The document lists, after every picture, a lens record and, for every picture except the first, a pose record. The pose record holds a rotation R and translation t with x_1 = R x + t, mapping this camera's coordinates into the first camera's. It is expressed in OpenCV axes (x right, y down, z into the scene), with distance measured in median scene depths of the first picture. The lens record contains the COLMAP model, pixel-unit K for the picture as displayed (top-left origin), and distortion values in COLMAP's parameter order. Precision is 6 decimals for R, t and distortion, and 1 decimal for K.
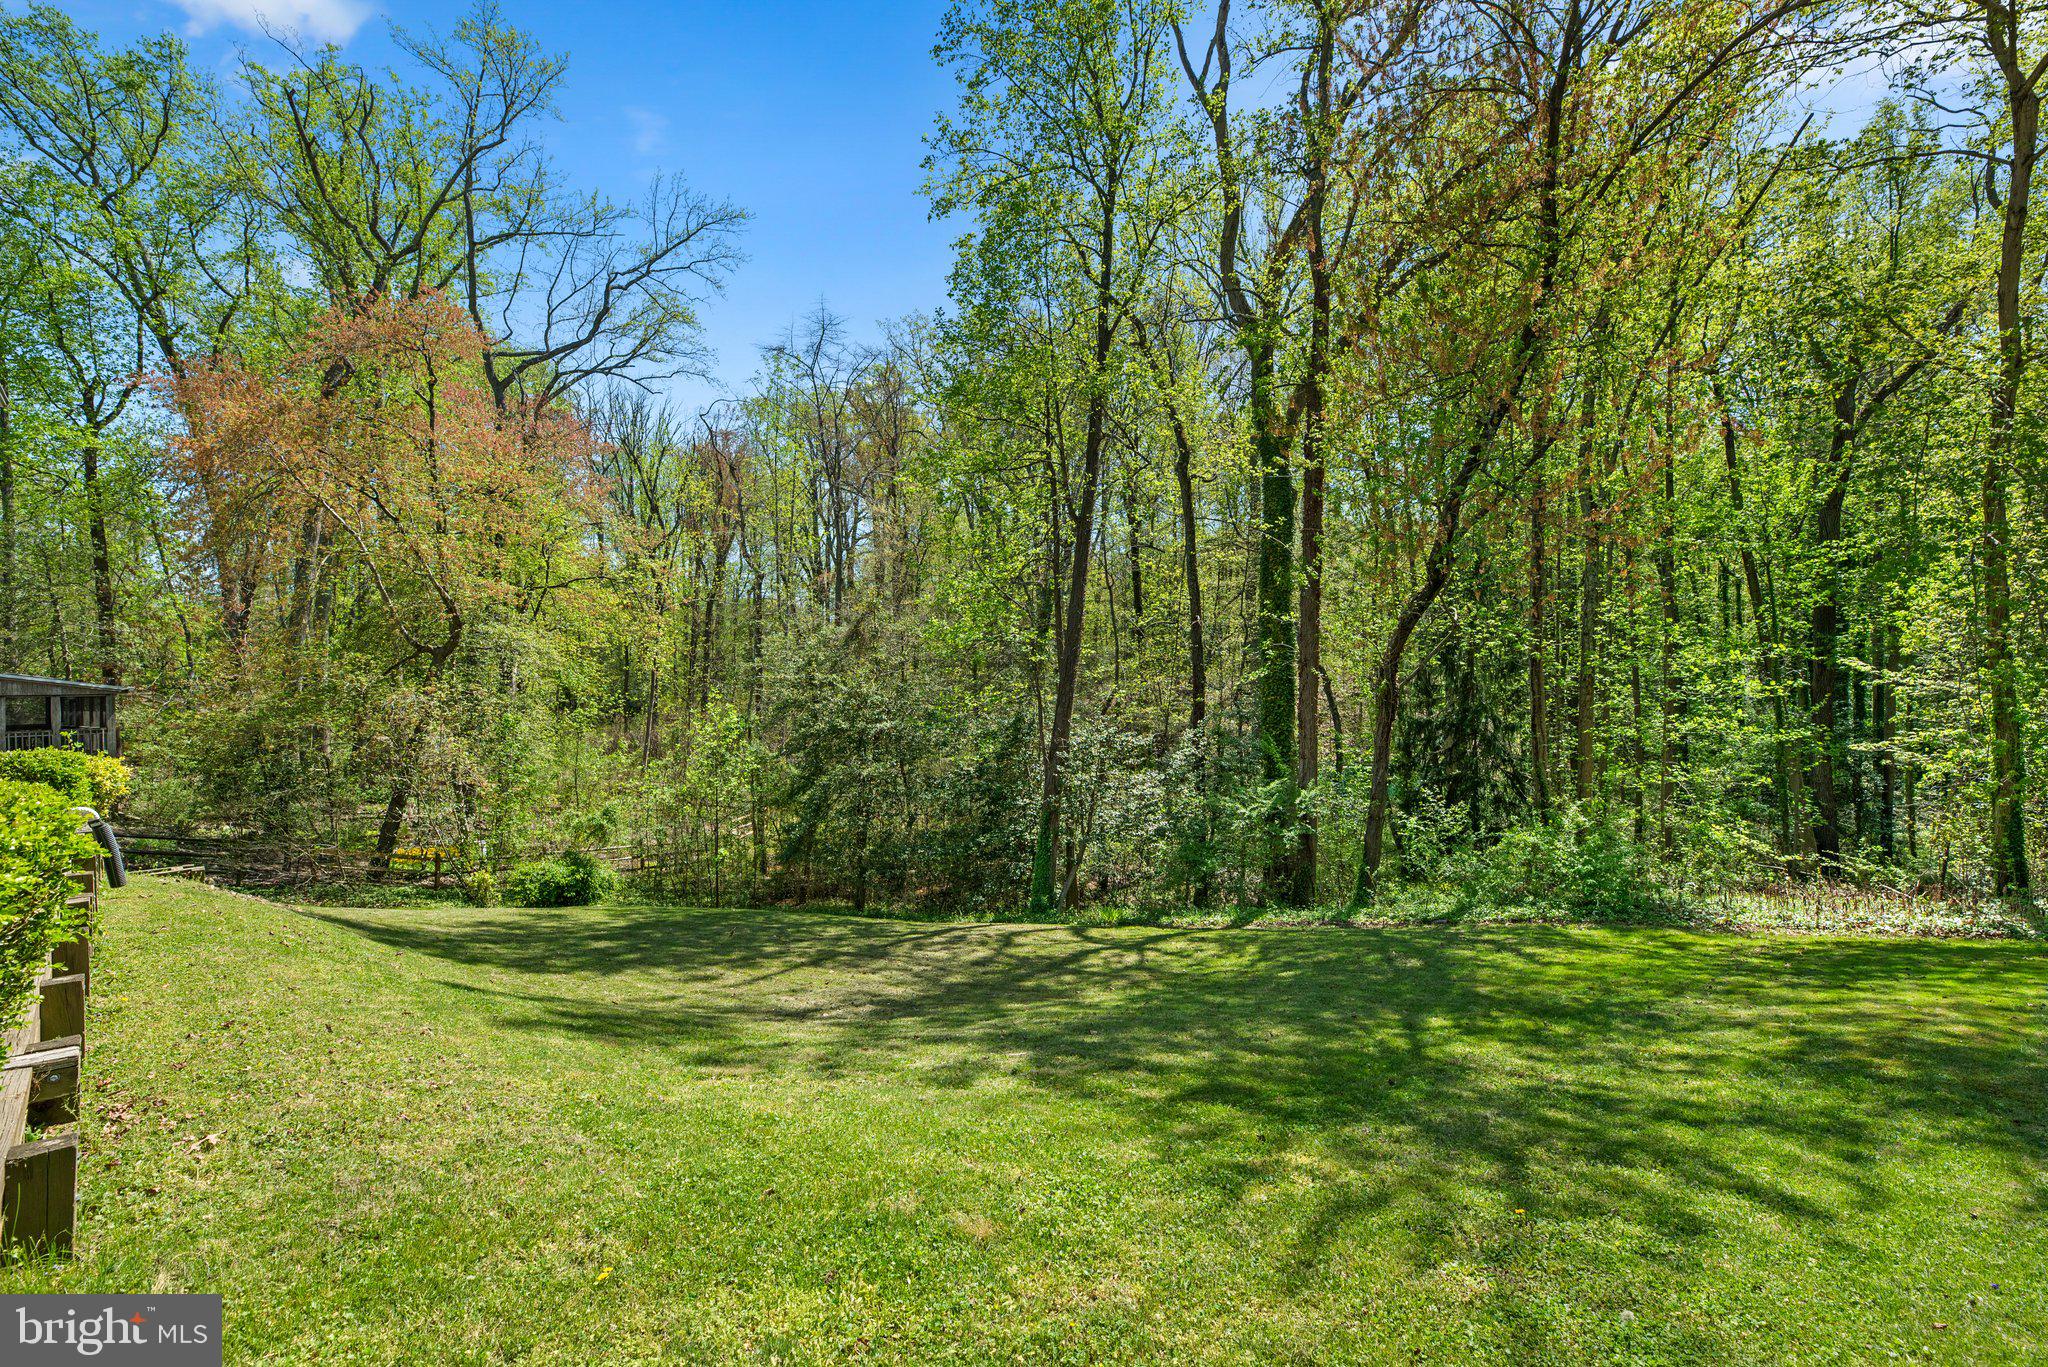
lens RADIAL K [[937.3, 0, 990.0], [0, 937.3, 686.5], [0, 0, 1]] dist [0.000965, -0.000398]
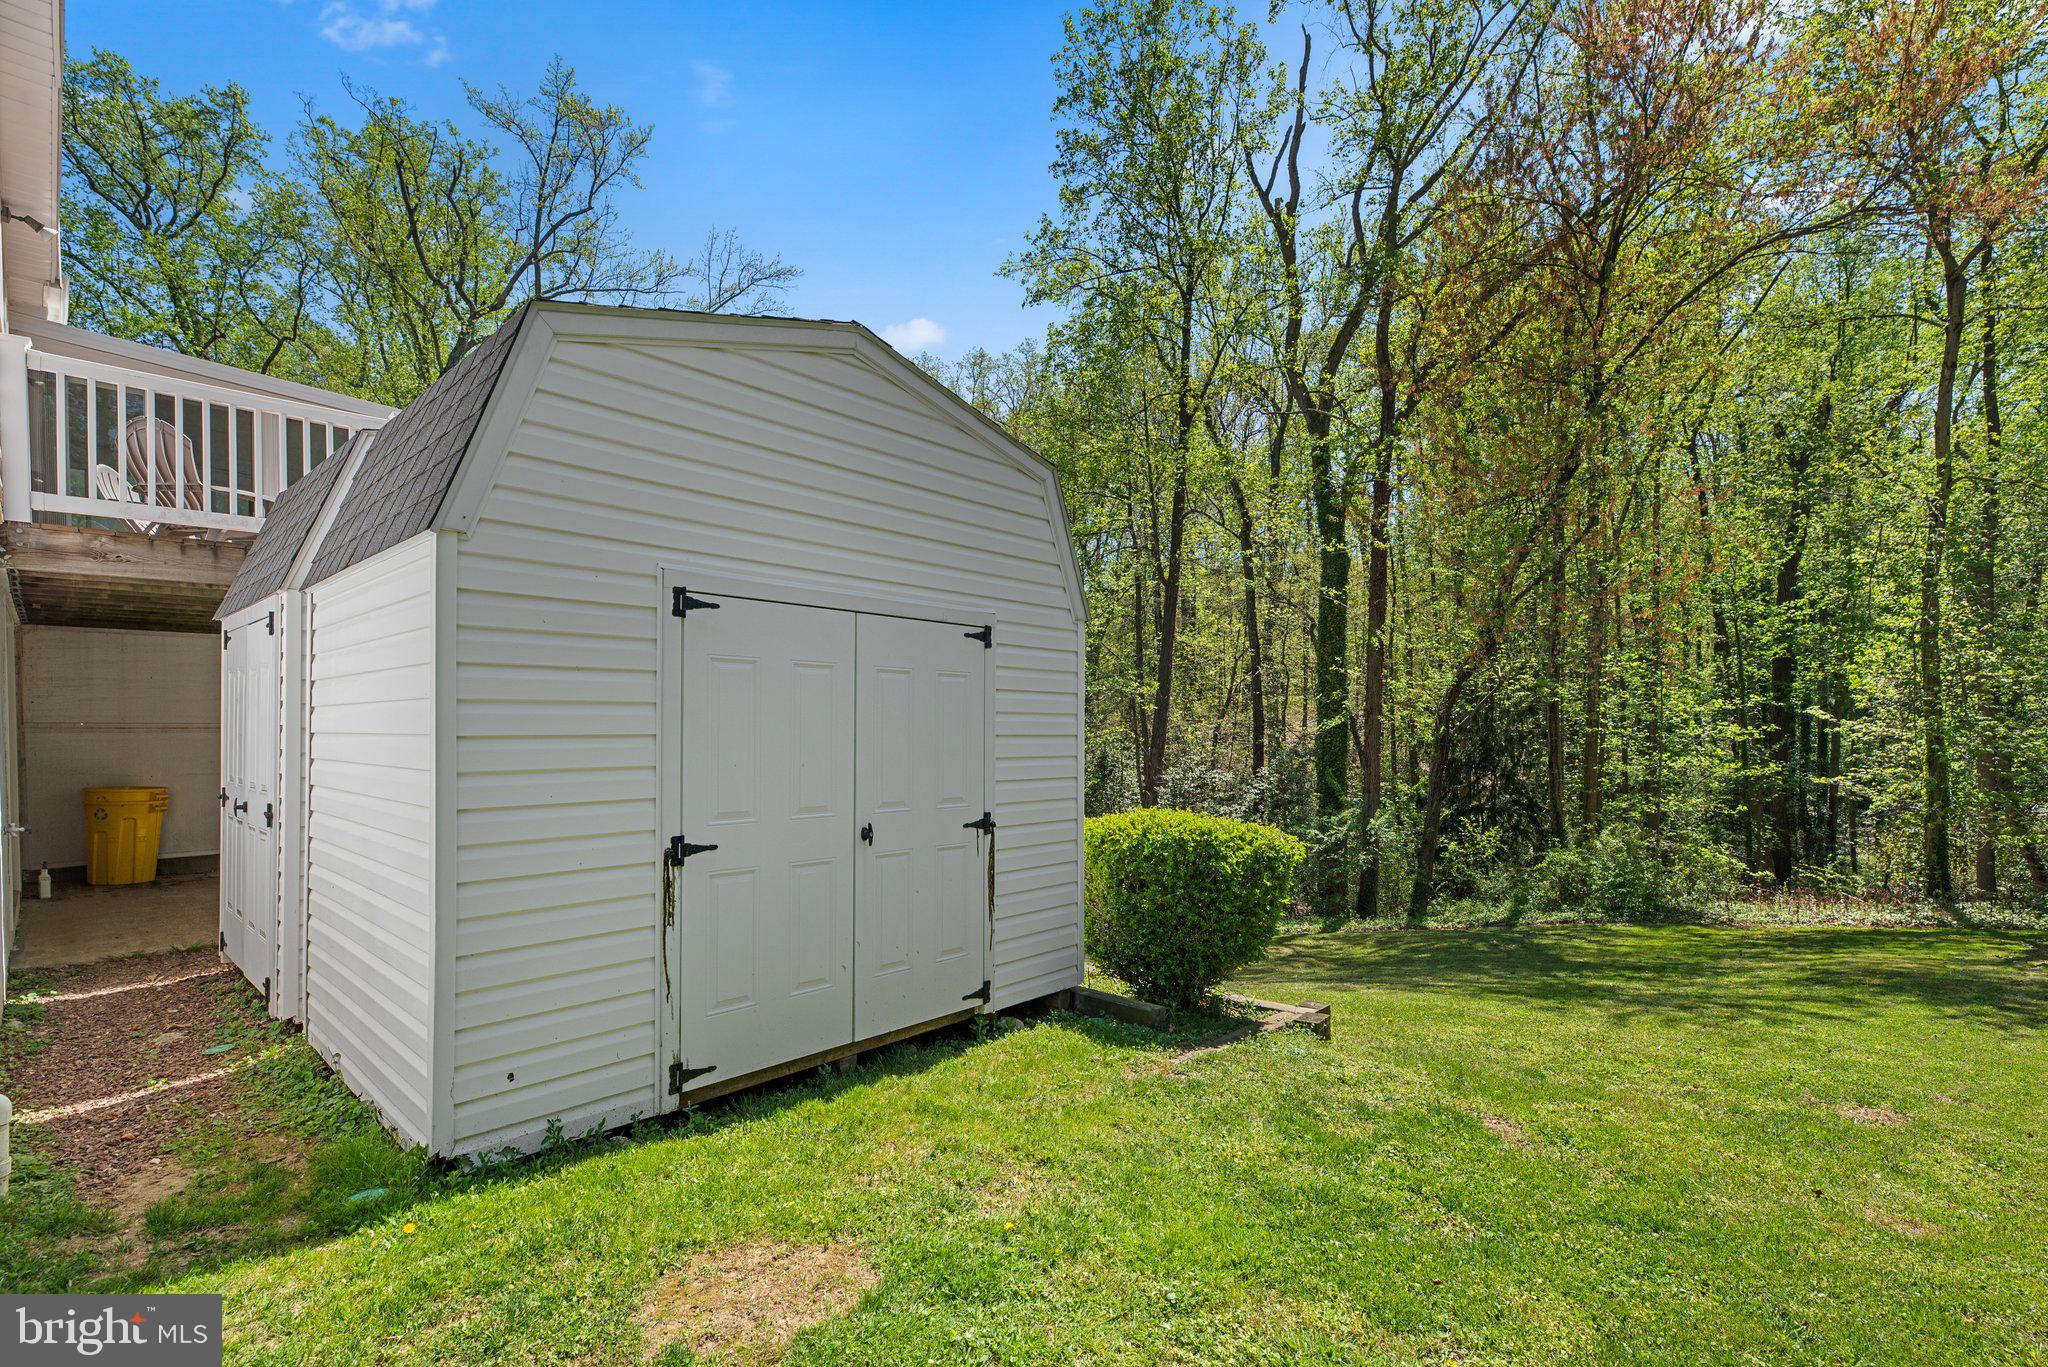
lens RADIAL K [[927.9, 0, 1022.2], [0, 927.9, 727.6], [0, 0, 1]] dist [-0.003397, 0.000120]
pose [[0.998730, 0.002592, 0.050312, -0.153158], [-0.003036, 0.999957, 0.008752, -0.011896], [-0.050287, -0.008894, 0.998695, -0.133274]]
